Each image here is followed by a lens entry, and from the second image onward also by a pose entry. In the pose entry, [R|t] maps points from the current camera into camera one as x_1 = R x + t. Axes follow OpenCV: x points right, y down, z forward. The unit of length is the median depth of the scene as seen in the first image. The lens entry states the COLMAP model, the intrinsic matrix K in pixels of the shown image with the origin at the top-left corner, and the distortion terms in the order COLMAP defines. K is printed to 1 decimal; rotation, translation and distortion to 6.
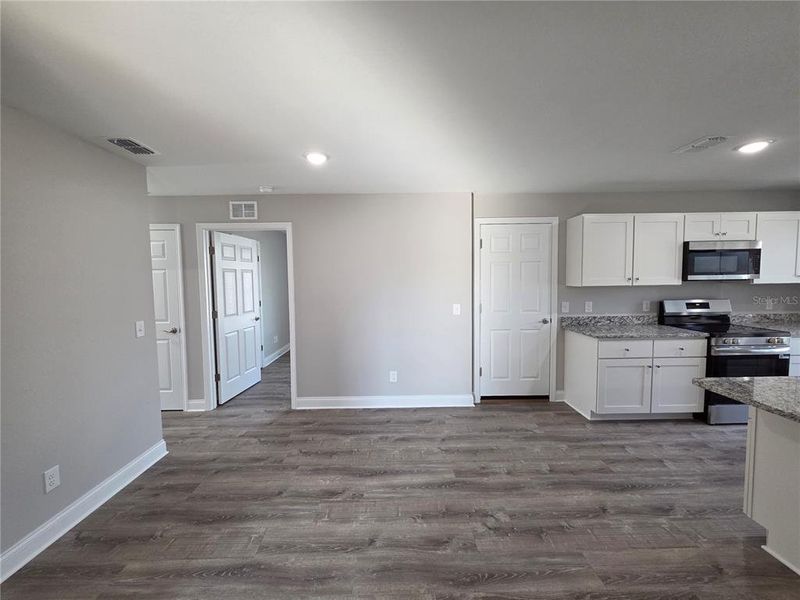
lens RADIAL K [[327.1, 0, 398.3], [0, 327.1, 296.9], [0, 0, 1]] dist [0.002108, -0.000555]
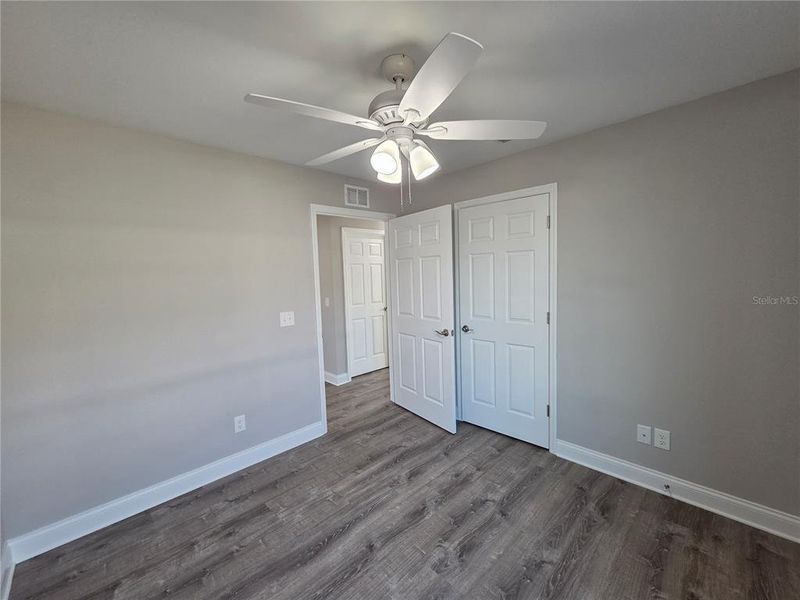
lens RADIAL K [[327.1, 0, 400.5], [0, 327.1, 299.3], [0, 0, 1]] dist [0.002108, -0.000555]
pose [[-0.718652, 0.088026, -0.689776, 0.088600], [-0.008940, 0.990704, 0.135742, -0.114430], [0.695313, 0.103718, -0.711184, 1.913448]]
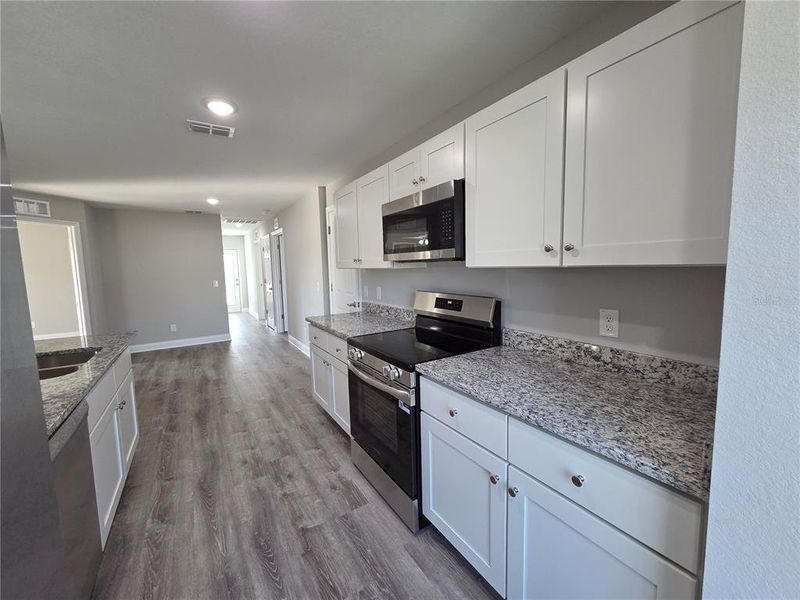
lens RADIAL K [[327.1, 0, 396.7], [0, 327.1, 303.1], [0, 0, 1]] dist [0.002108, -0.000555]
pose [[0.517750, 0.102049, -0.849424, 1.514720], [-0.028486, 0.994366, 0.102099, -0.035578], [0.855057, -0.028665, 0.517740, 0.687564]]
